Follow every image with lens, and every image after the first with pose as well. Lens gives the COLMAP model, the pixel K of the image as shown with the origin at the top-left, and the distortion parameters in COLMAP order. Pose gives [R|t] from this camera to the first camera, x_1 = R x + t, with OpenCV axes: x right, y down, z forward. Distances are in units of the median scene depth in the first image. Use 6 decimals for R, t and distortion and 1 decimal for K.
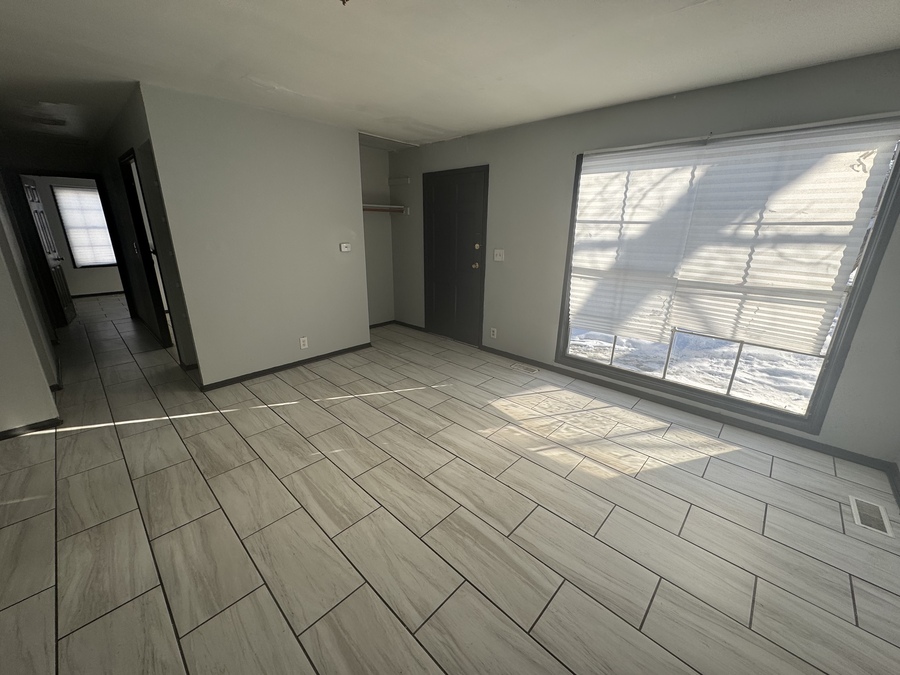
lens RADIAL K [[357.6, 0, 452.0], [0, 357.6, 337.6], [0, 0, 1]] dist [-0.002938, -0.001136]
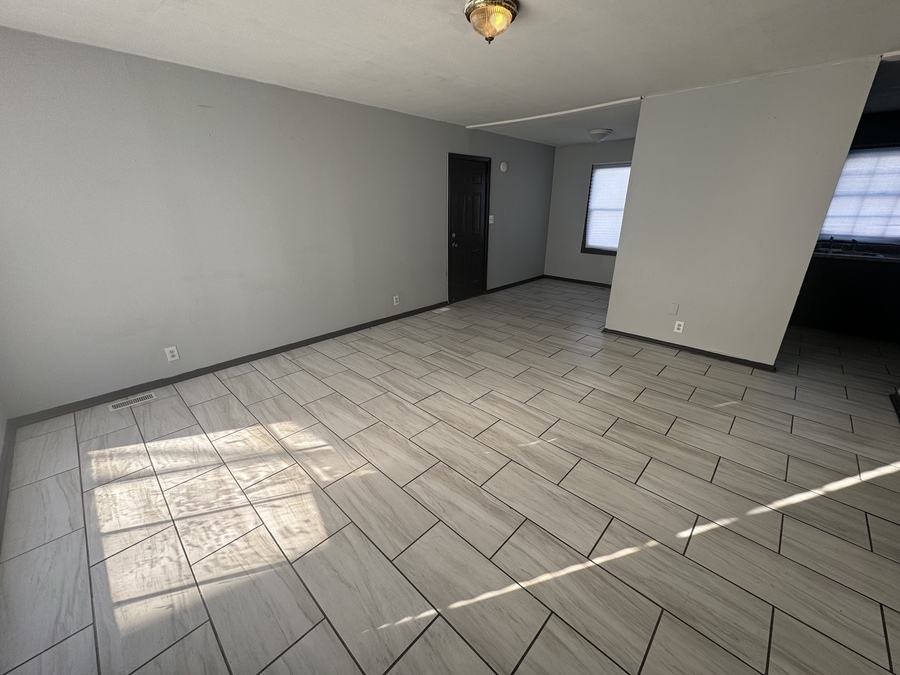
lens RADIAL K [[357.6, 0, 450.6], [0, 357.6, 342.5], [0, 0, 1]] dist [-0.002938, -0.001136]
pose [[-0.999853, -0.016584, 0.004366, -0.086584], [-0.010219, 0.780612, 0.624932, -0.427396], [-0.013772, 0.624795, -0.780667, 1.371034]]
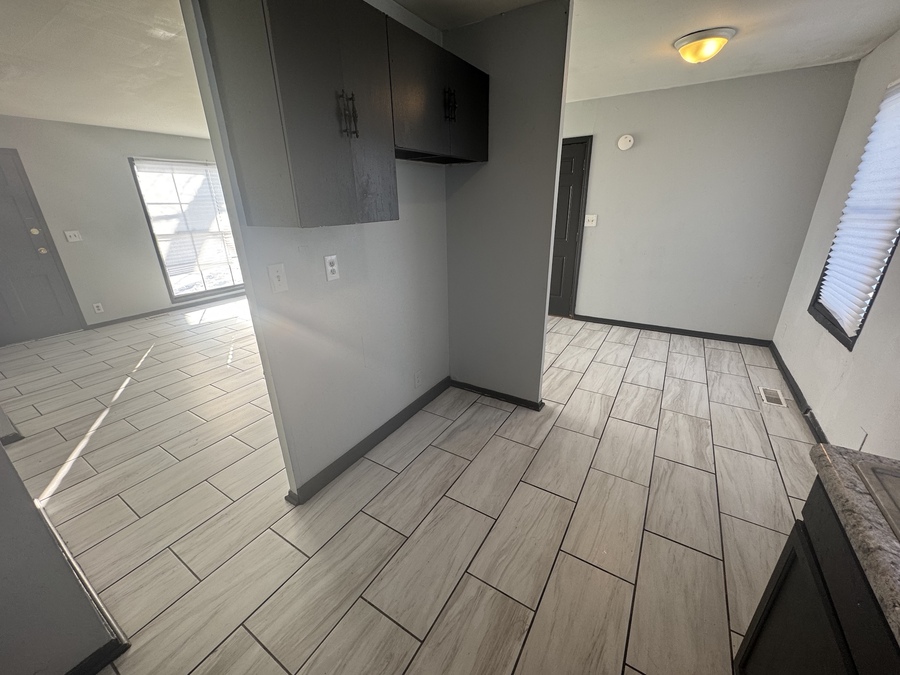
lens RADIAL K [[357.6, 0, 452.9], [0, 357.6, 337.3], [0, 0, 1]] dist [-0.002938, -0.001136]
pose [[-0.194341, -0.359874, 0.912536, -1.709066], [0.311118, 0.859630, 0.405267, -0.060298], [-0.930289, 0.362666, -0.055098, 0.117113]]
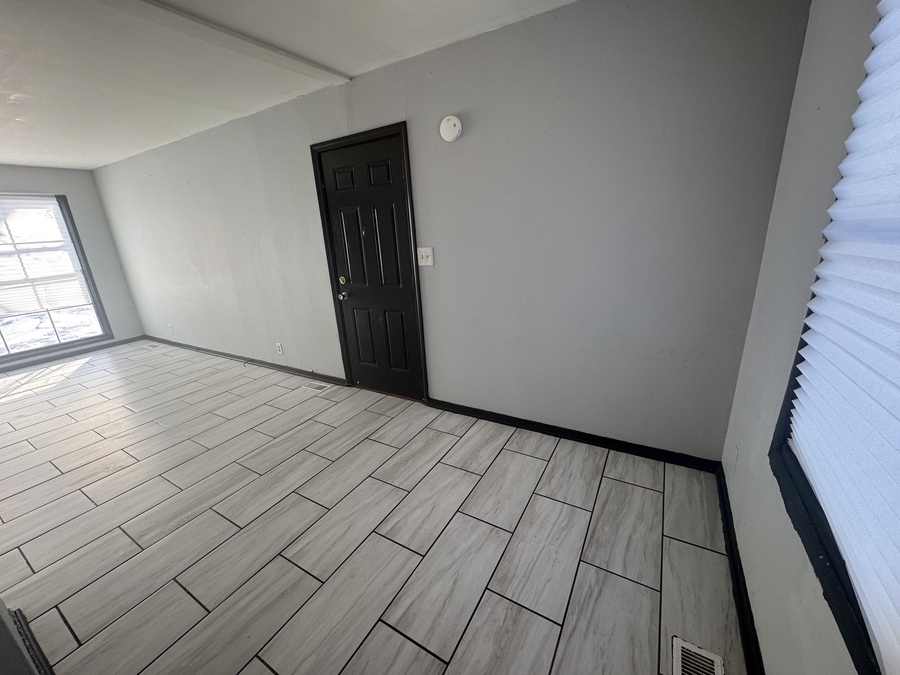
lens RADIAL K [[357.6, 0, 451.8], [0, 357.6, 337.7], [0, 0, 1]] dist [-0.002938, -0.001136]
pose [[-0.215116, -0.294454, 0.931140, -1.236244], [0.345131, 0.869014, 0.354541, 0.178513], [-0.913570, 0.397633, -0.085313, -0.568597]]
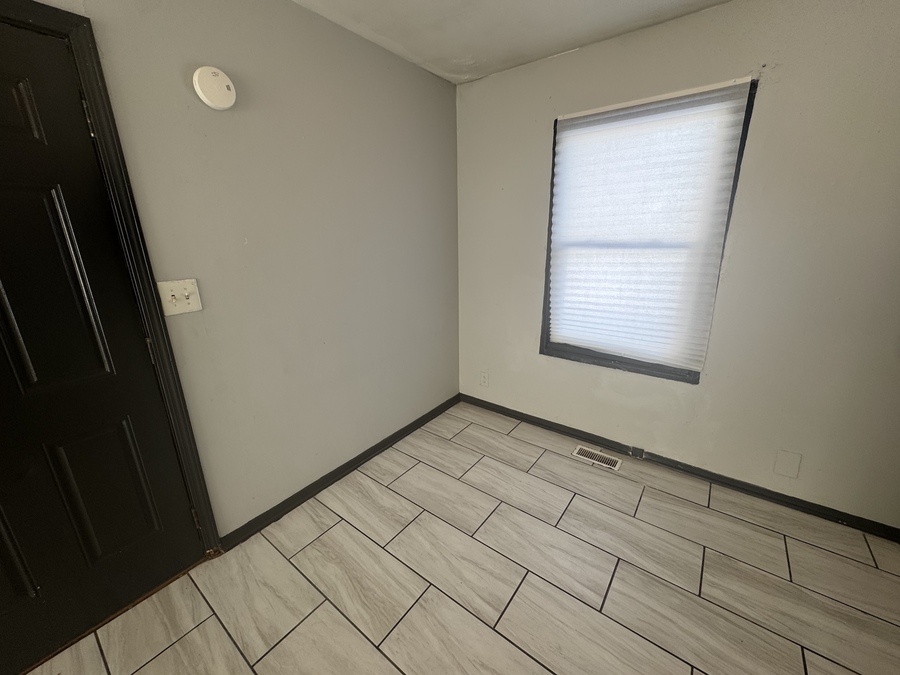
lens RADIAL K [[357.6, 0, 447.2], [0, 357.6, 337.5], [0, 0, 1]] dist [-0.002938, -0.001136]
pose [[-0.995981, 0.025560, -0.085838, -0.629762], [-0.026918, 0.828679, 0.559076, 0.056542], [0.085422, 0.559140, -0.824661, -0.189431]]
